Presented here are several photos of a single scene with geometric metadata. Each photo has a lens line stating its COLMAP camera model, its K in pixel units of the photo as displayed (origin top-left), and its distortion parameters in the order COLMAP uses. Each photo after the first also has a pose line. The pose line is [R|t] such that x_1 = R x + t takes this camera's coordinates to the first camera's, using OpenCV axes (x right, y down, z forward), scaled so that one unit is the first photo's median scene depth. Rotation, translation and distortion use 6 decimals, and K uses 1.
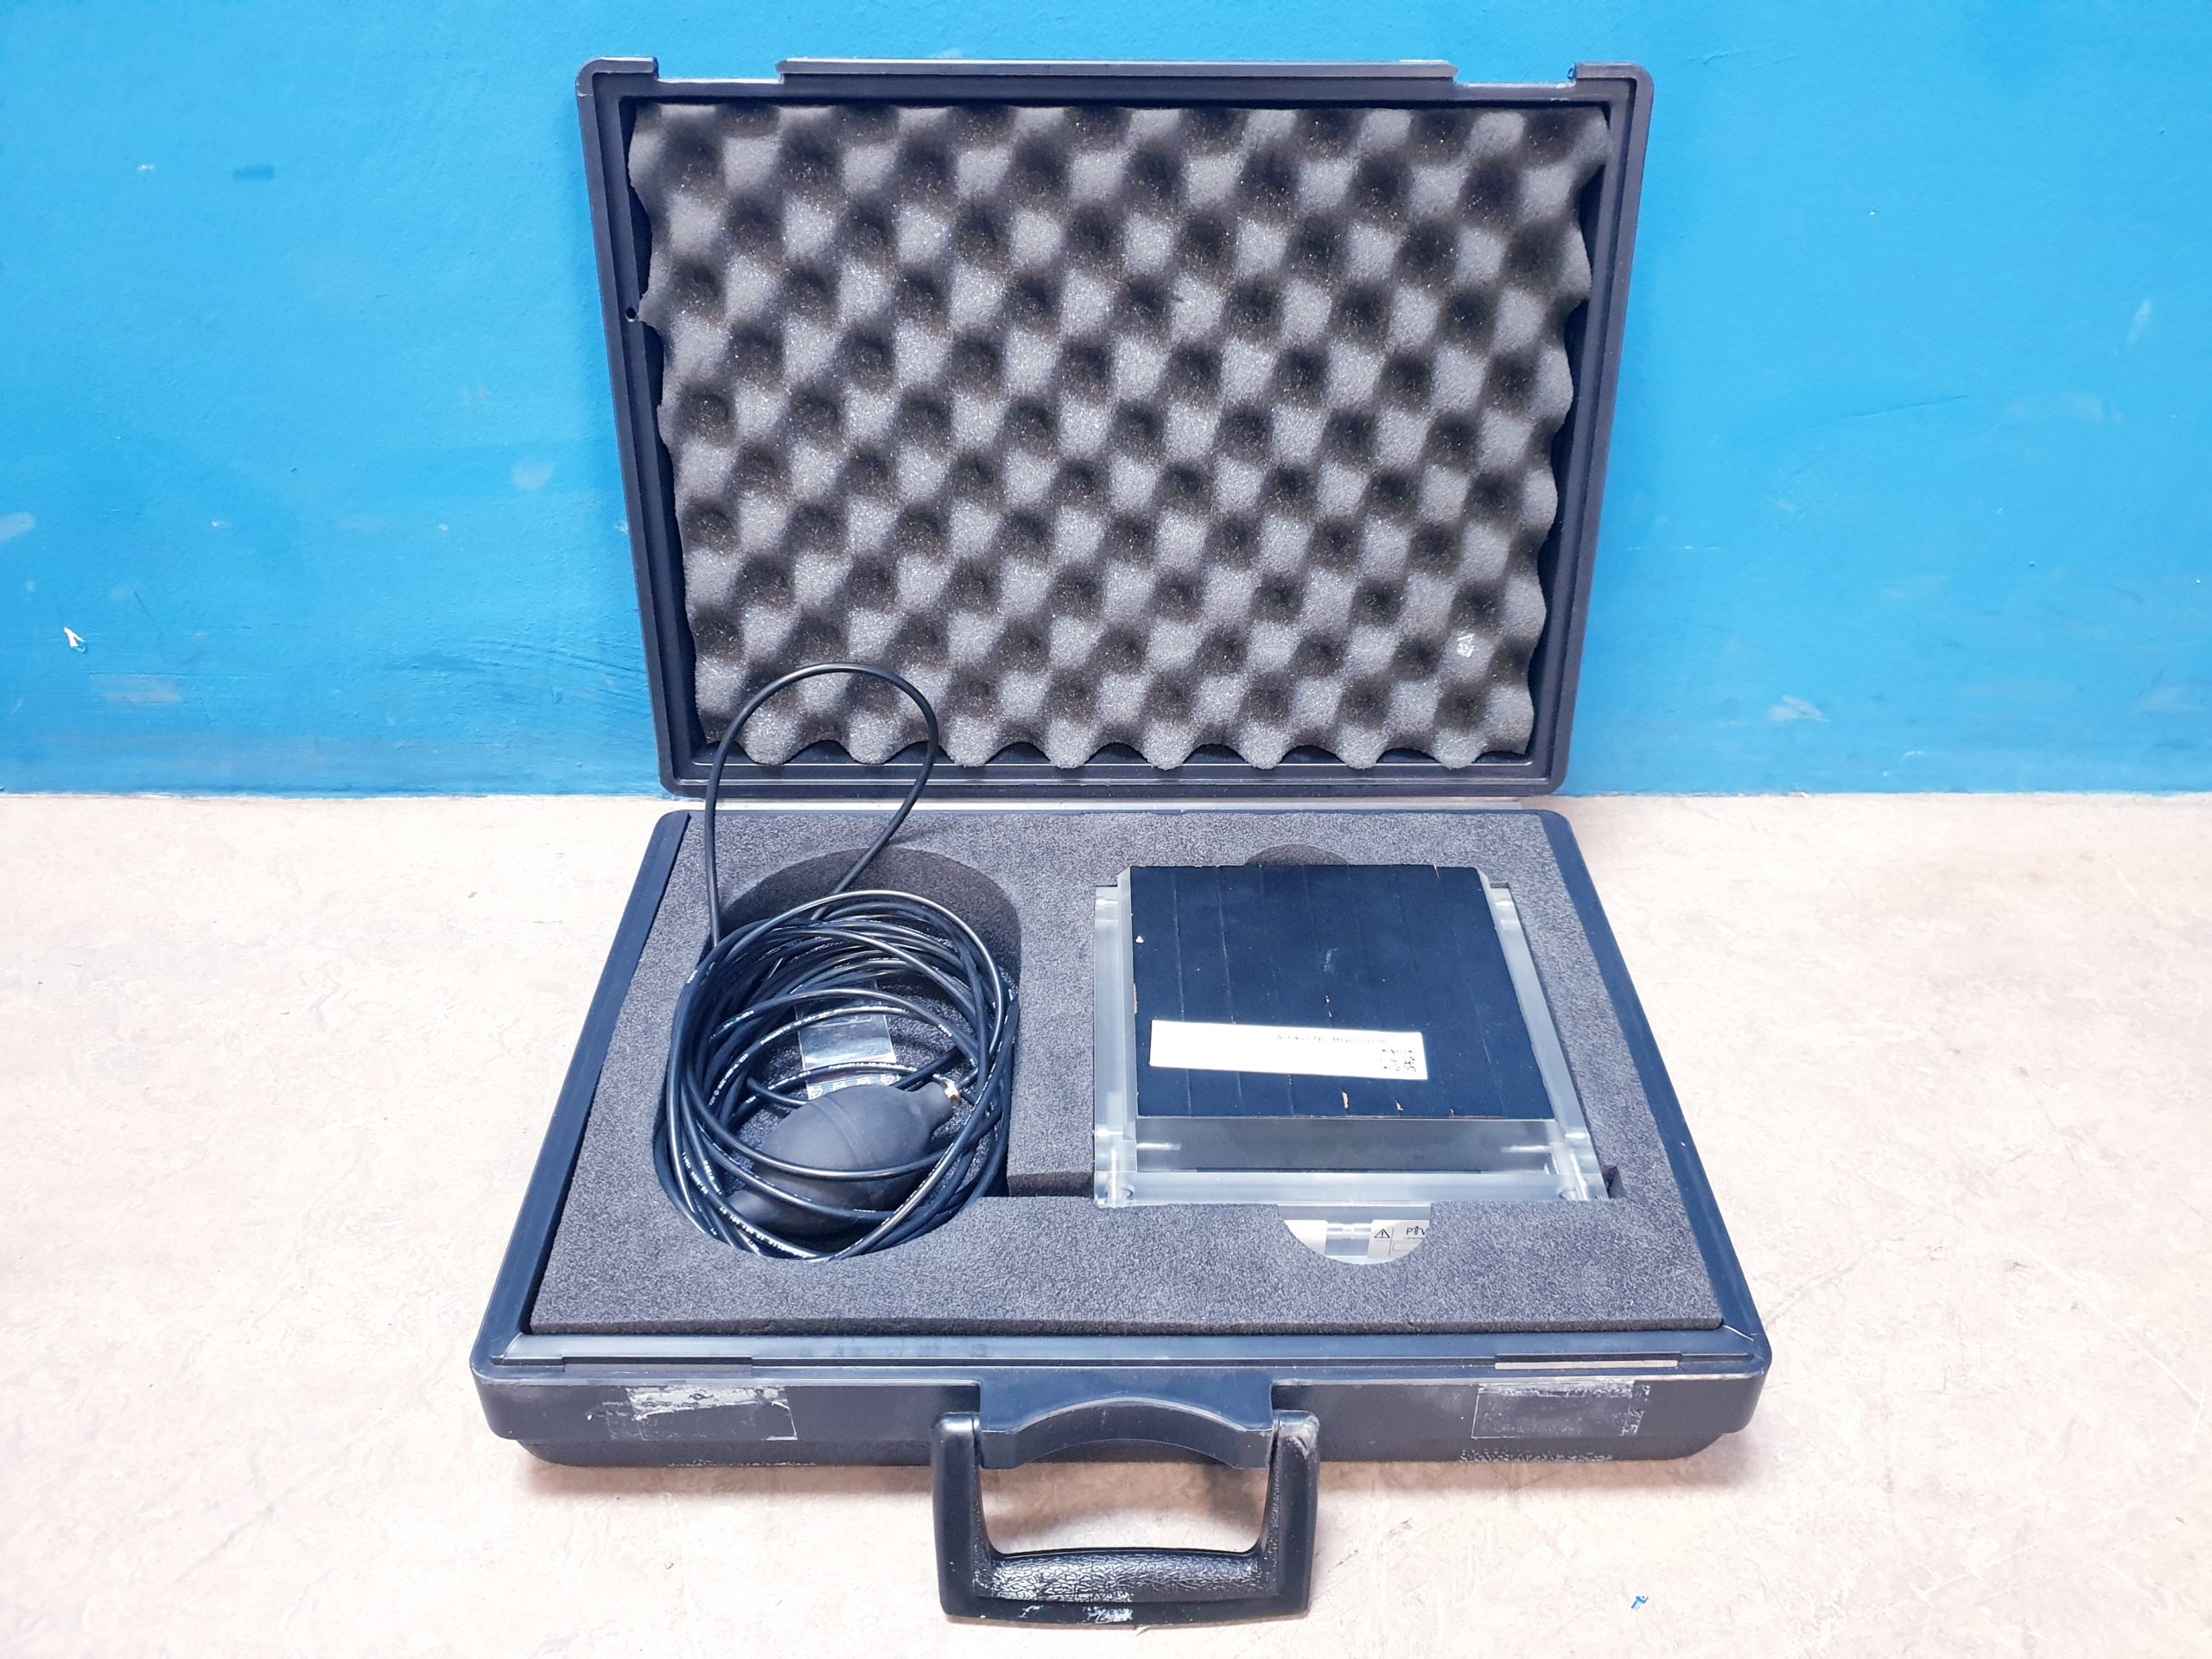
lens RADIAL K [[1789.6, 0, 1095.4], [0, 1789.6, 812.2], [0, 0, 1]] dist [-0.033041, 0.043574]
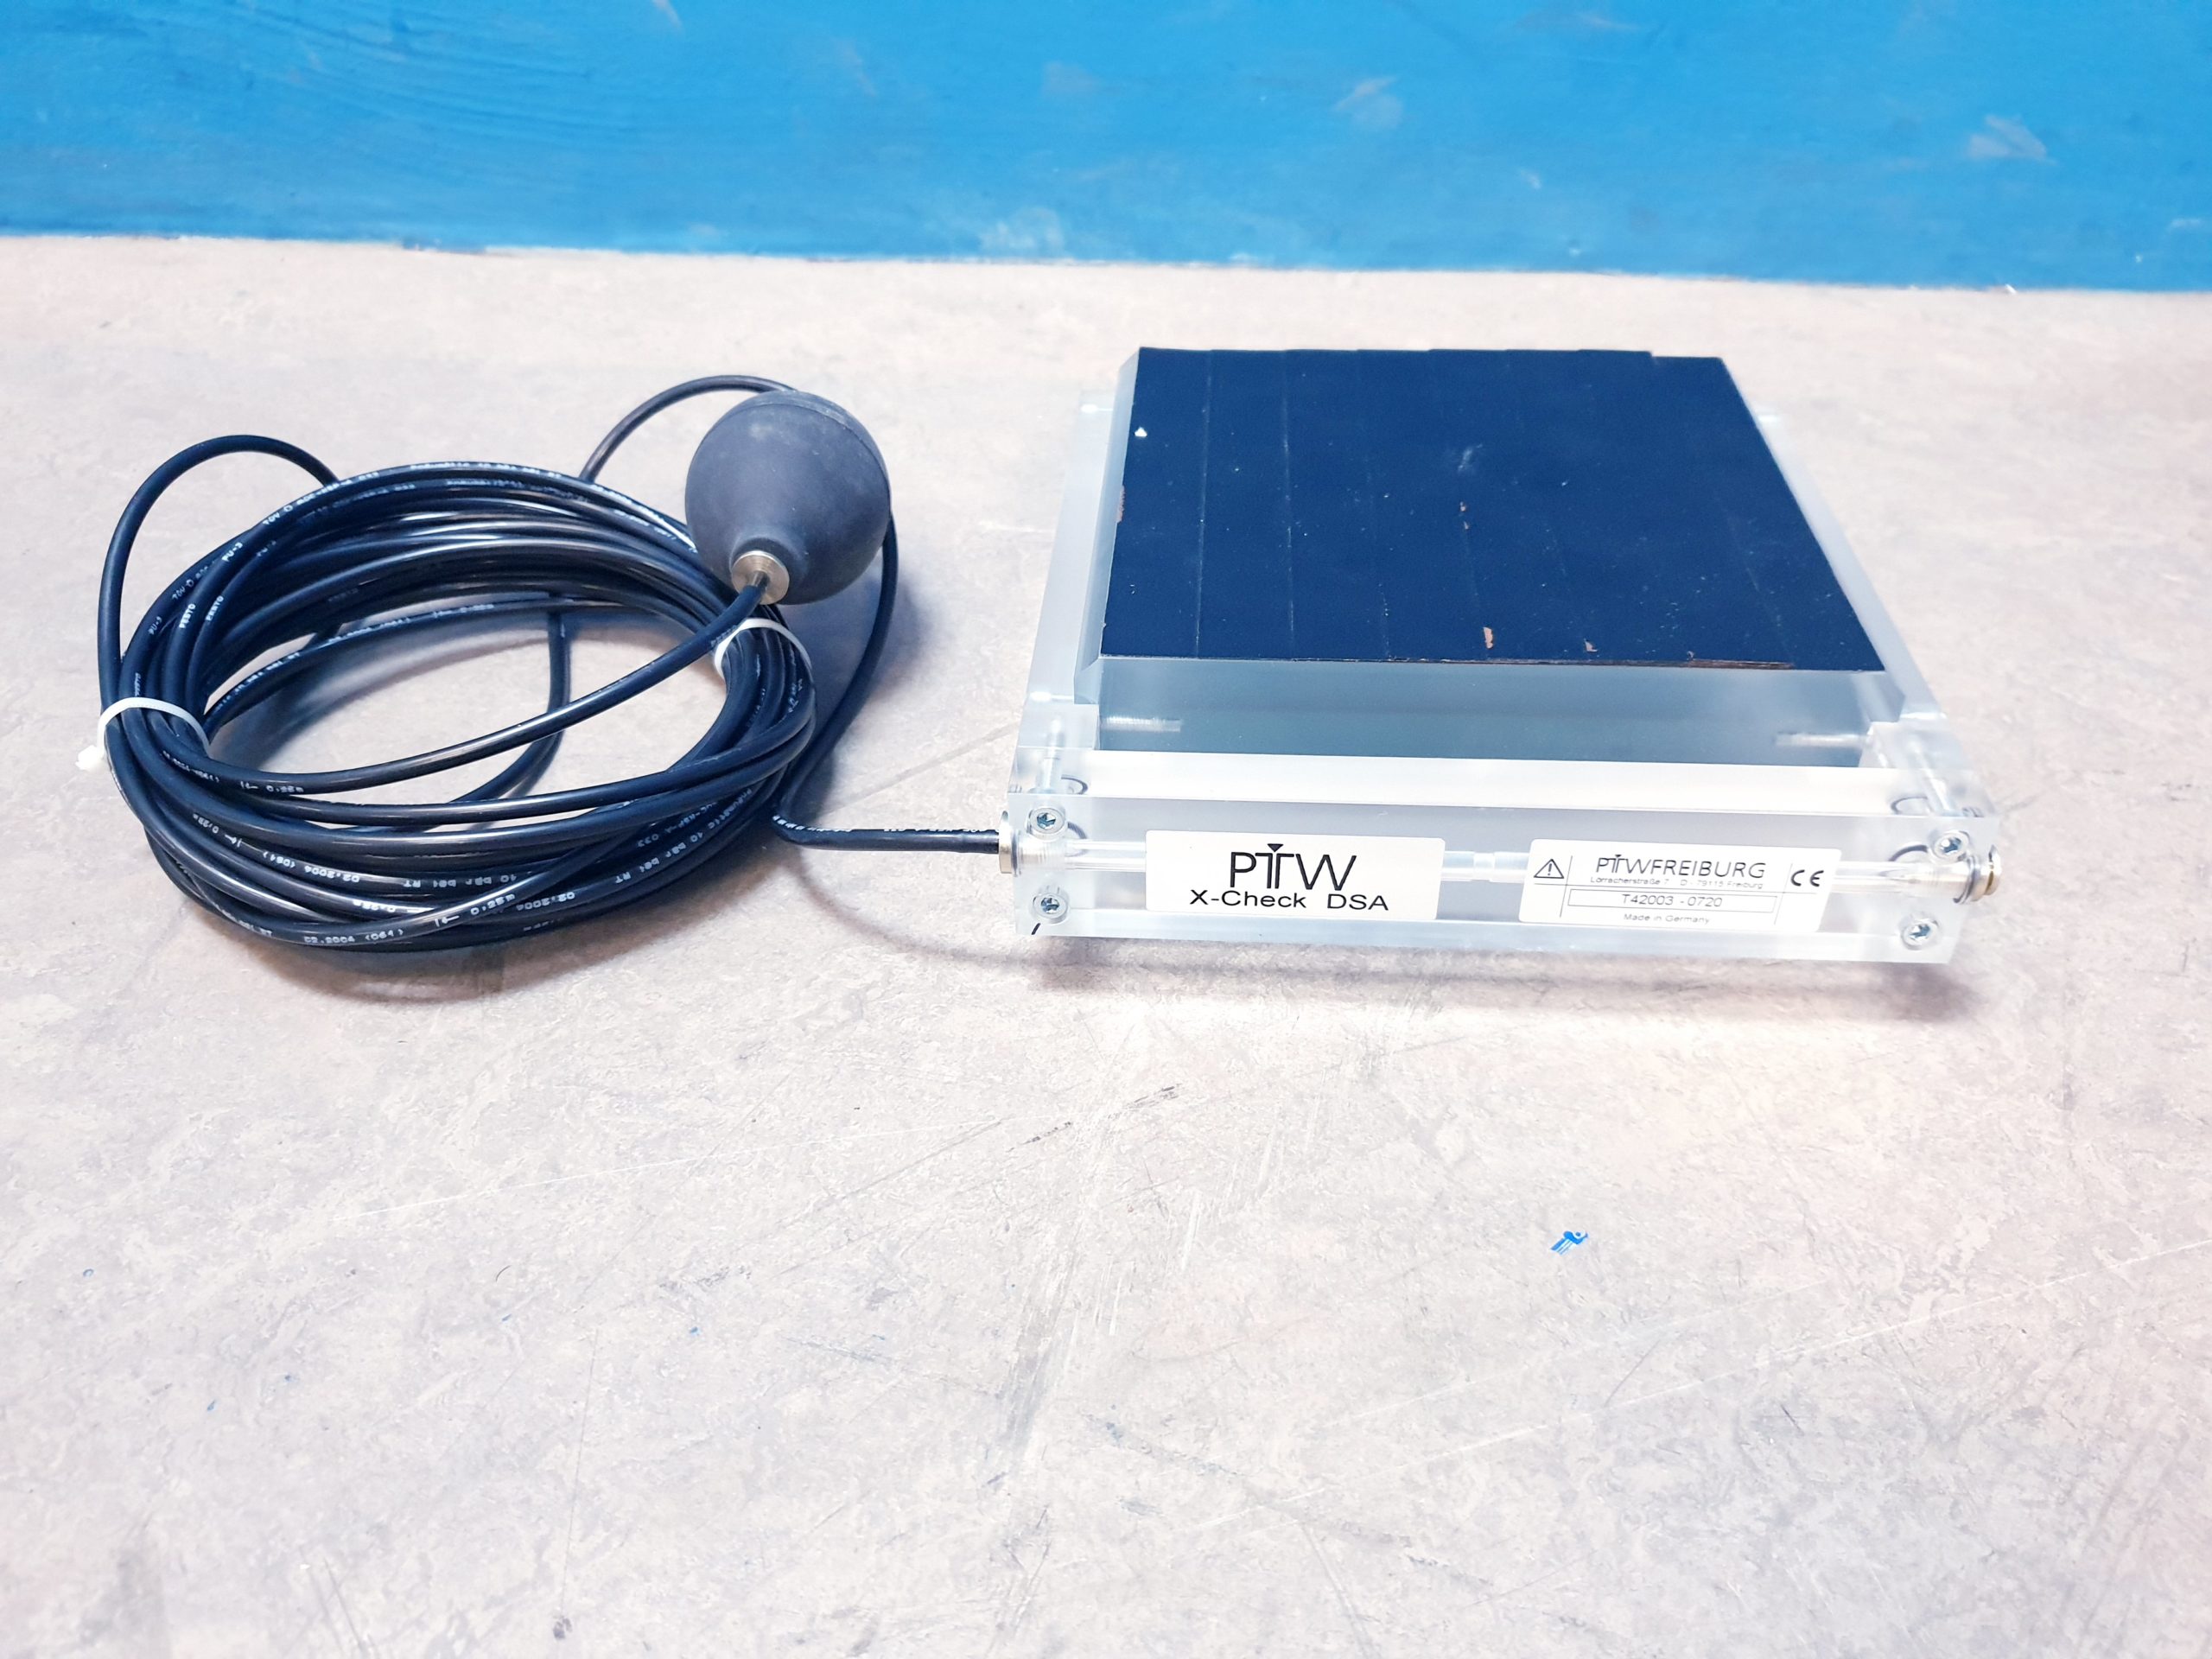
lens RADIAL K [[1789.6, 0, 1124.7], [0, 1789.6, 836.3], [0, 0, 1]] dist [-0.033041, 0.043574]
pose [[0.994288, 0.053626, -0.092277, 0.204075], [-0.050750, 0.998158, 0.033235, 0.294566], [0.093890, -0.028362, 0.995179, 0.430422]]
